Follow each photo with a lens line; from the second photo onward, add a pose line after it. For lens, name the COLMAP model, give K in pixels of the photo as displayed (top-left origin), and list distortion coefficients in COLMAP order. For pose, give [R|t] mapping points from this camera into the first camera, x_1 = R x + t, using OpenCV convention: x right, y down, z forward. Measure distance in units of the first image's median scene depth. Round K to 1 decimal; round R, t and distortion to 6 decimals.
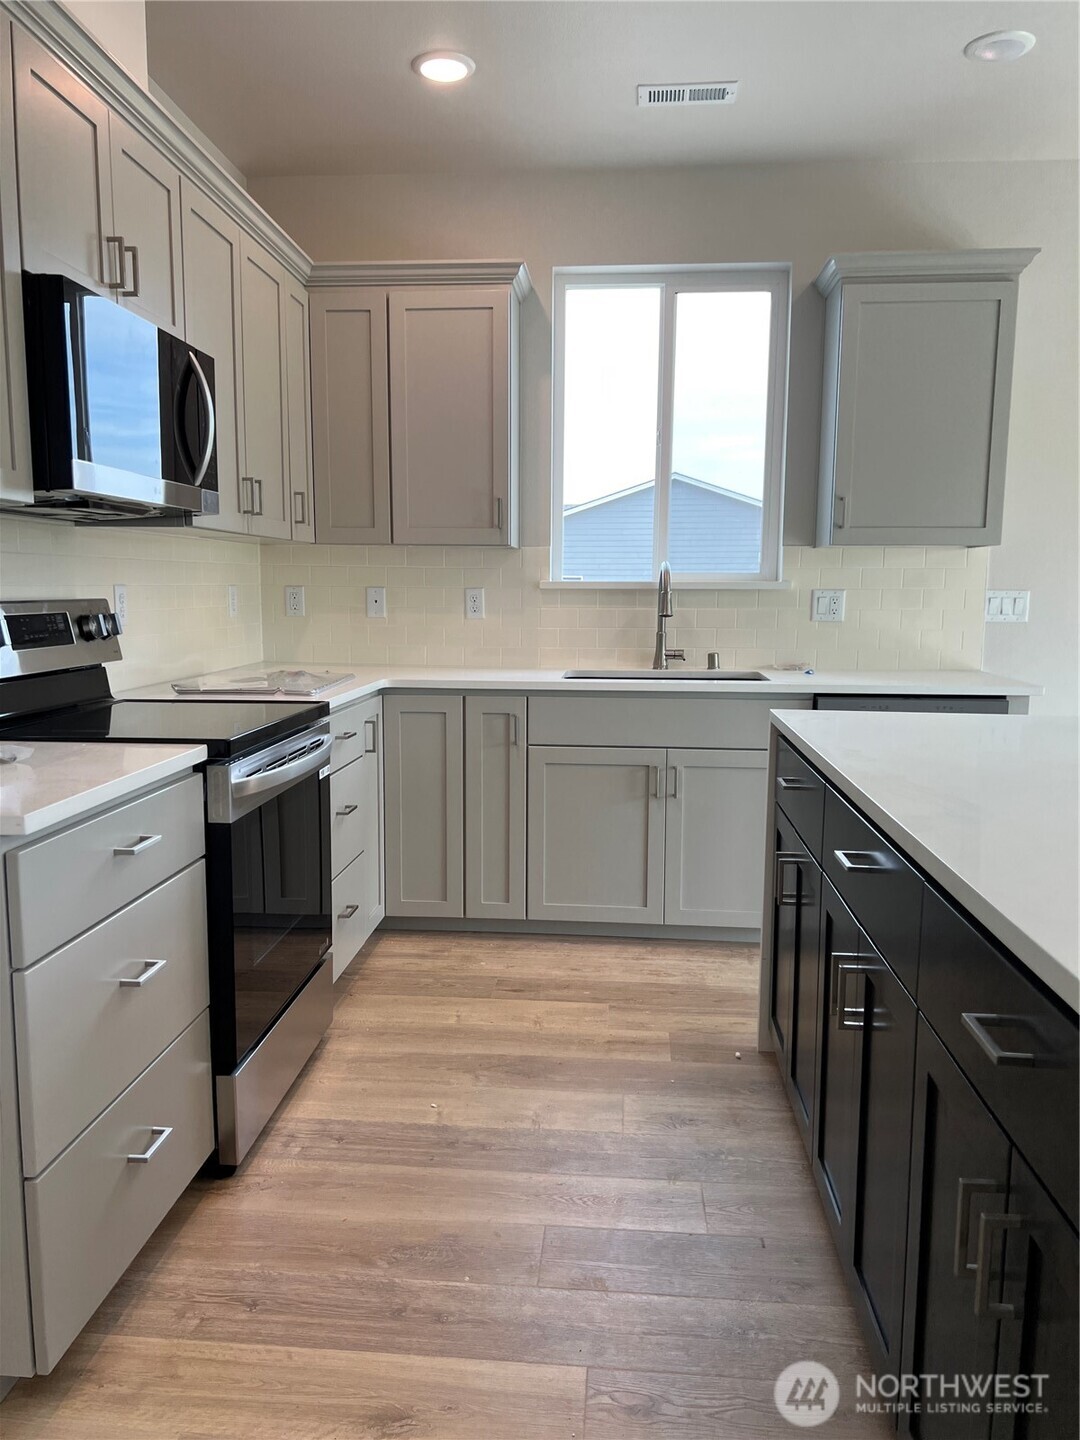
lens RADIAL K [[1097.1, 0, 539.4], [0, 1097.1, 727.8], [0, 0, 1]] dist [0.069439, -0.077220]
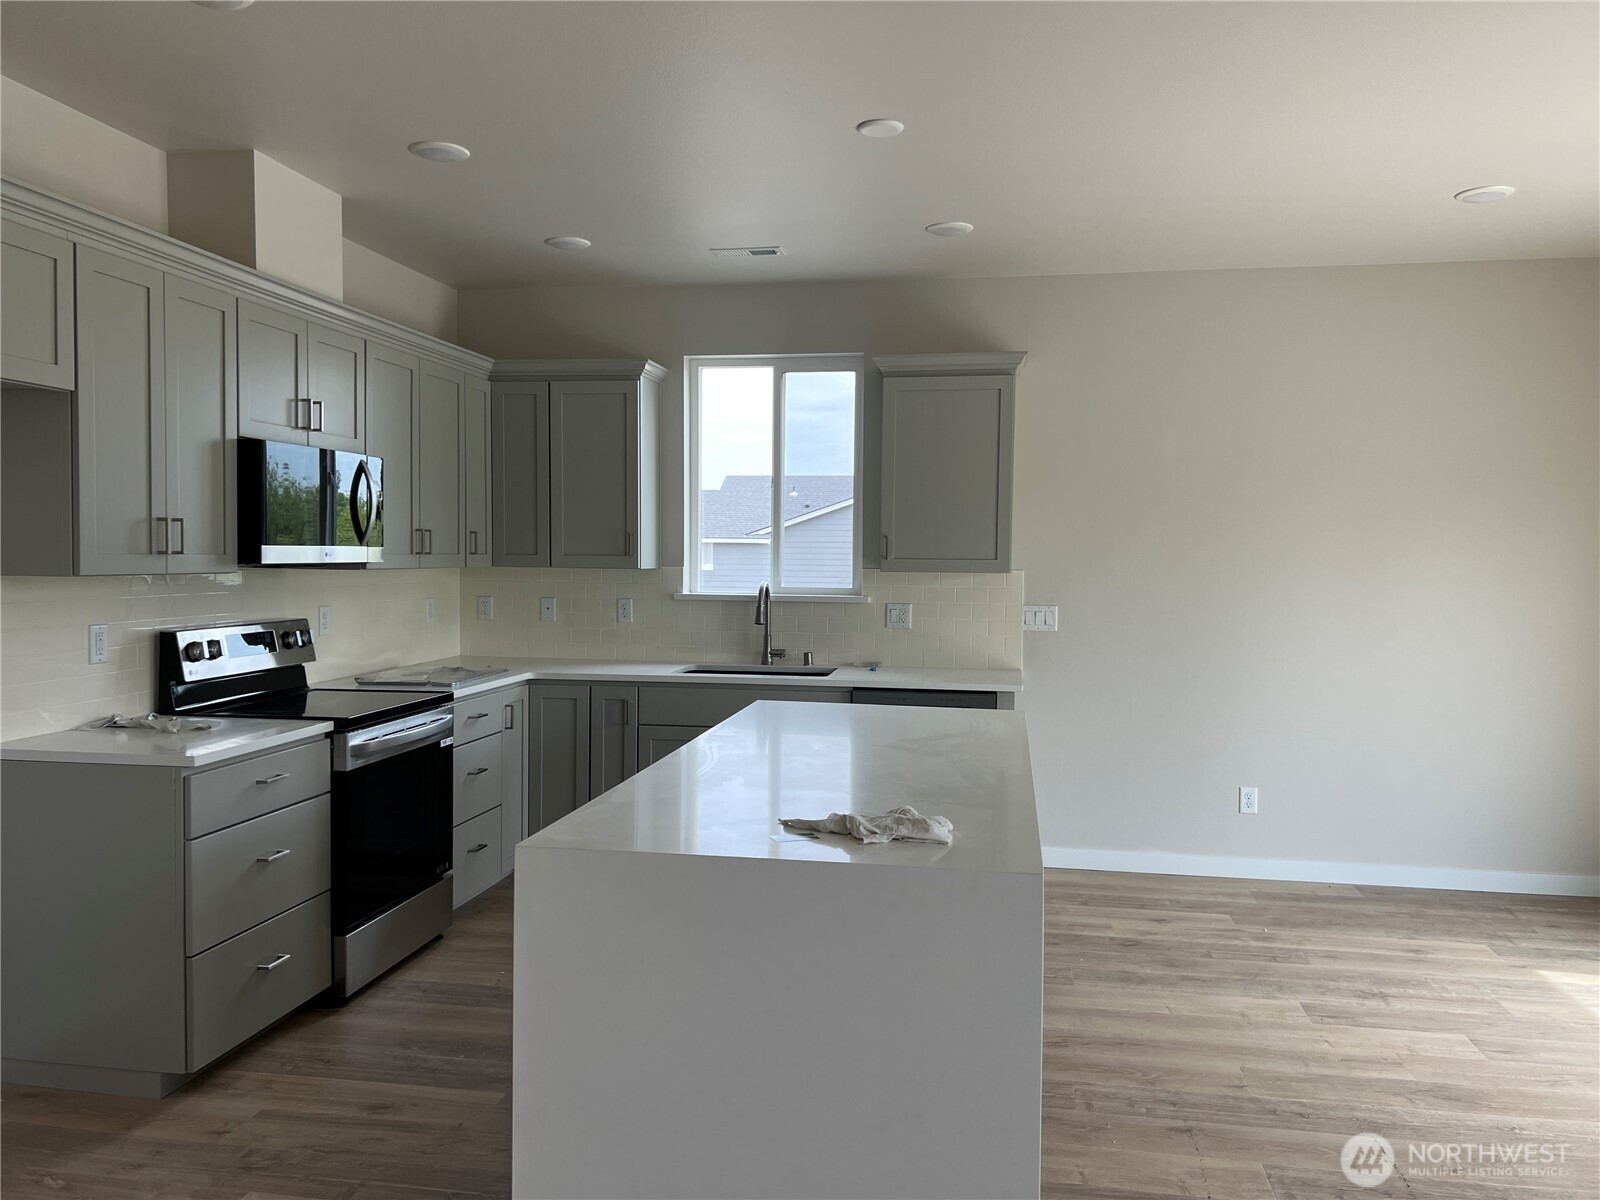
lens RADIAL K [[1219.0, 0, 822.2], [0, 1219.0, 591.5], [0, 0, 1]] dist [0.069439, -0.077220]
pose [[0.997399, 0.005153, -0.071887, 0.336194], [-0.012094, 0.995263, -0.096463, -0.004794], [0.071050, 0.097082, 0.992737, -0.466349]]
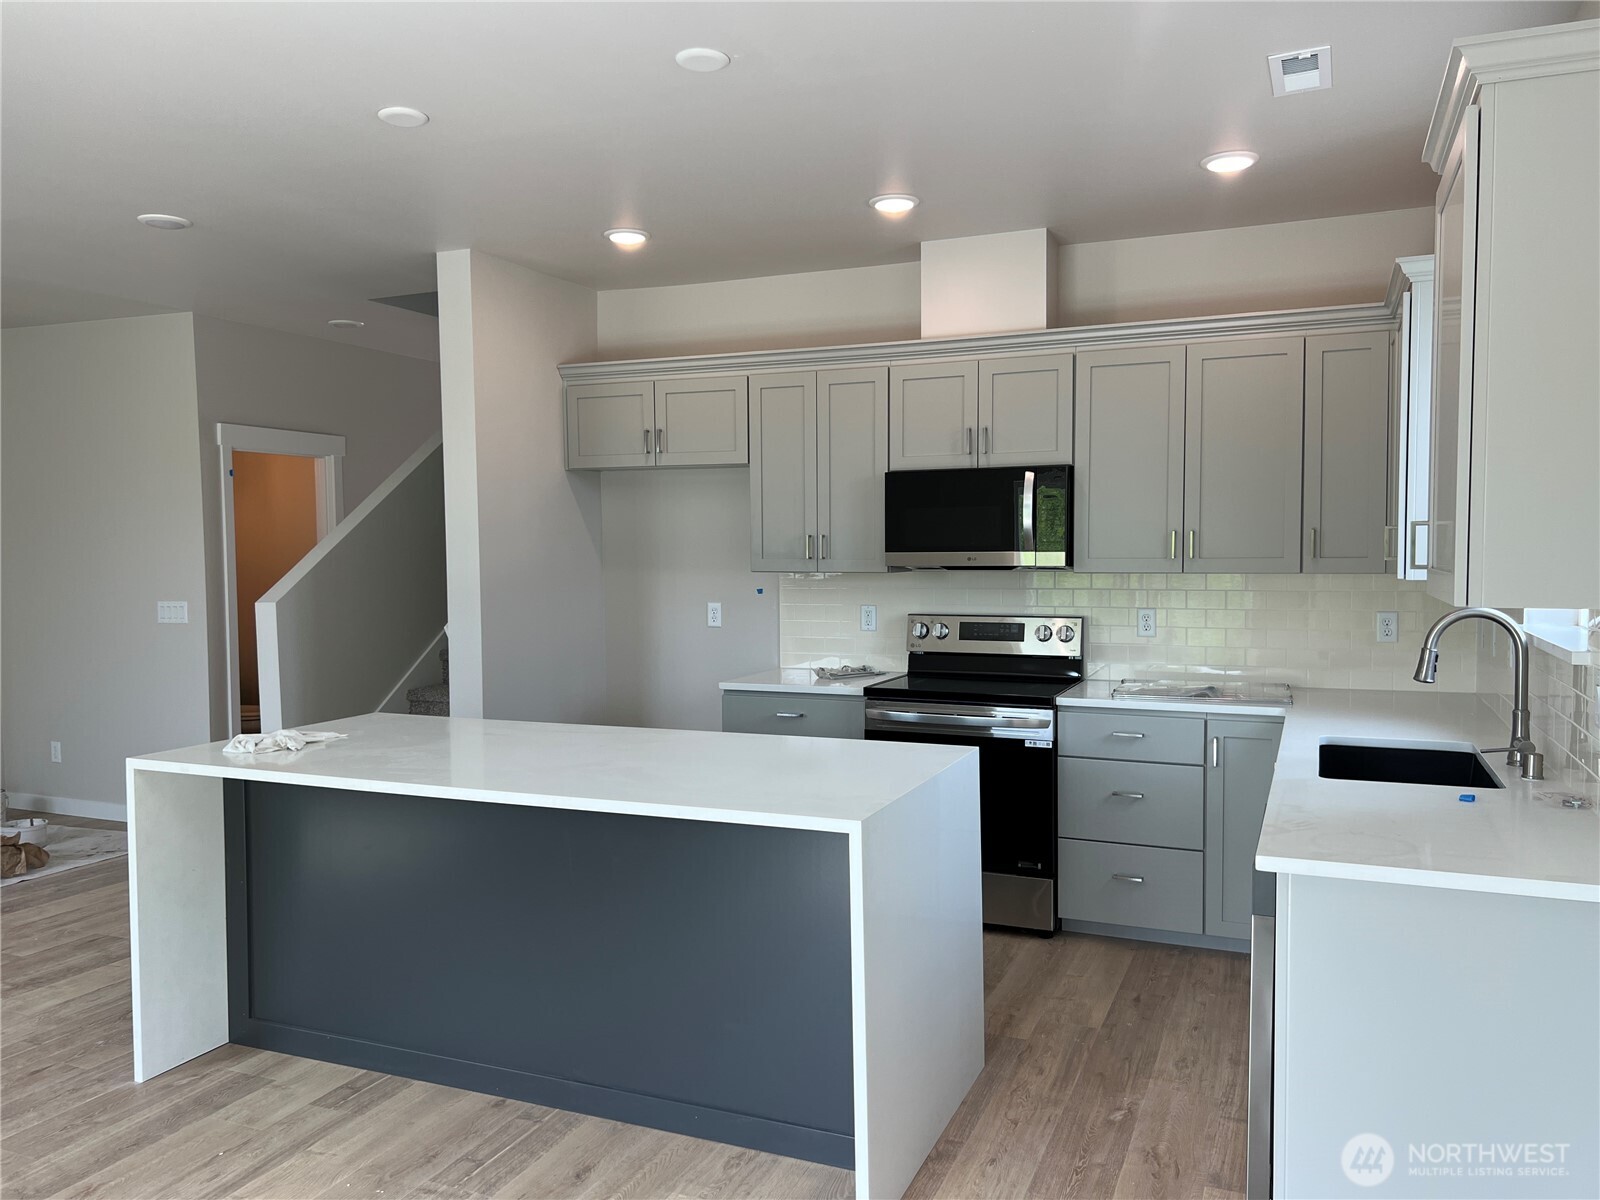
lens RADIAL K [[1219.0, 0, 799.9], [0, 1219.0, 607.4], [0, 0, 1]] dist [0.069439, -0.077220]
pose [[-0.327392, 0.043820, -0.943872, 1.180752], [-0.116969, 0.989361, 0.086504, -0.200251], [0.937621, 0.138724, -0.318783, 1.007174]]
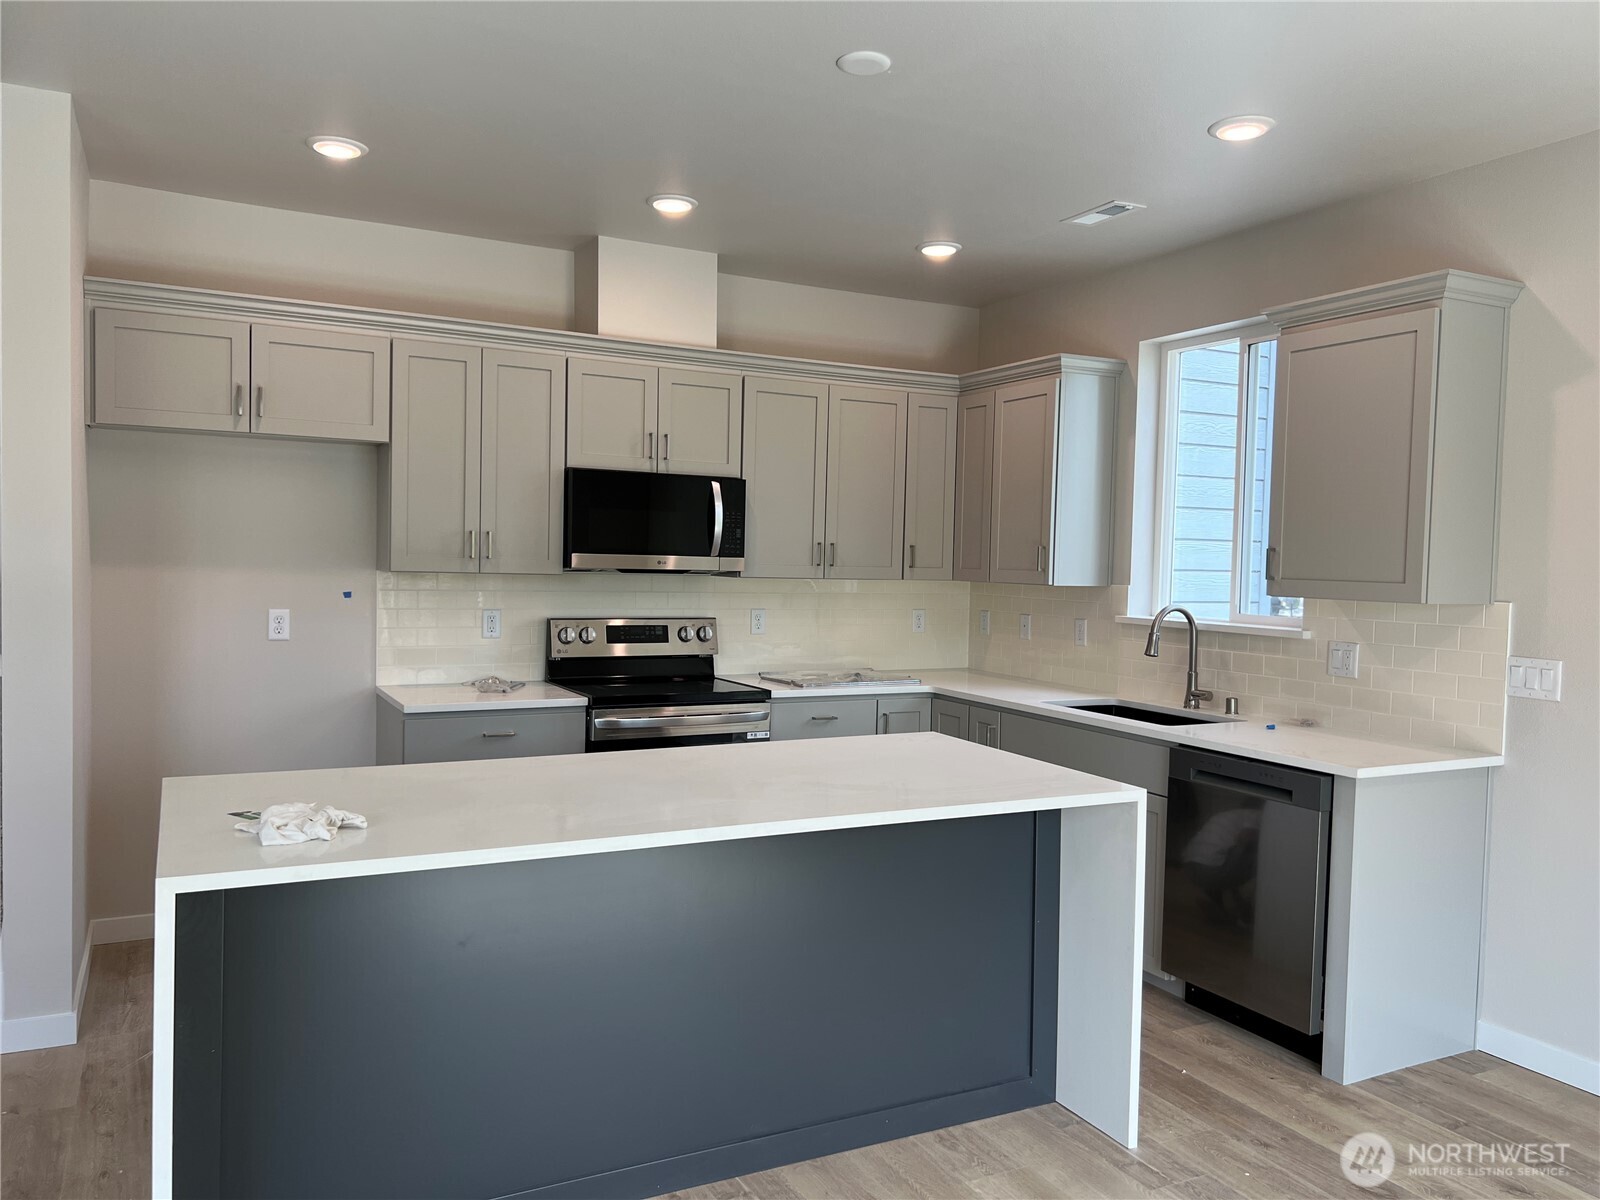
lens RADIAL K [[1219.0, 0, 814.7], [0, 1219.0, 608.8], [0, 0, 1]] dist [0.069439, -0.077220]
pose [[0.534425, 0.043768, -0.844082, 1.087156], [-0.128906, 0.991196, -0.030220, -0.080381], [0.835328, 0.124957, 0.535362, 0.106008]]
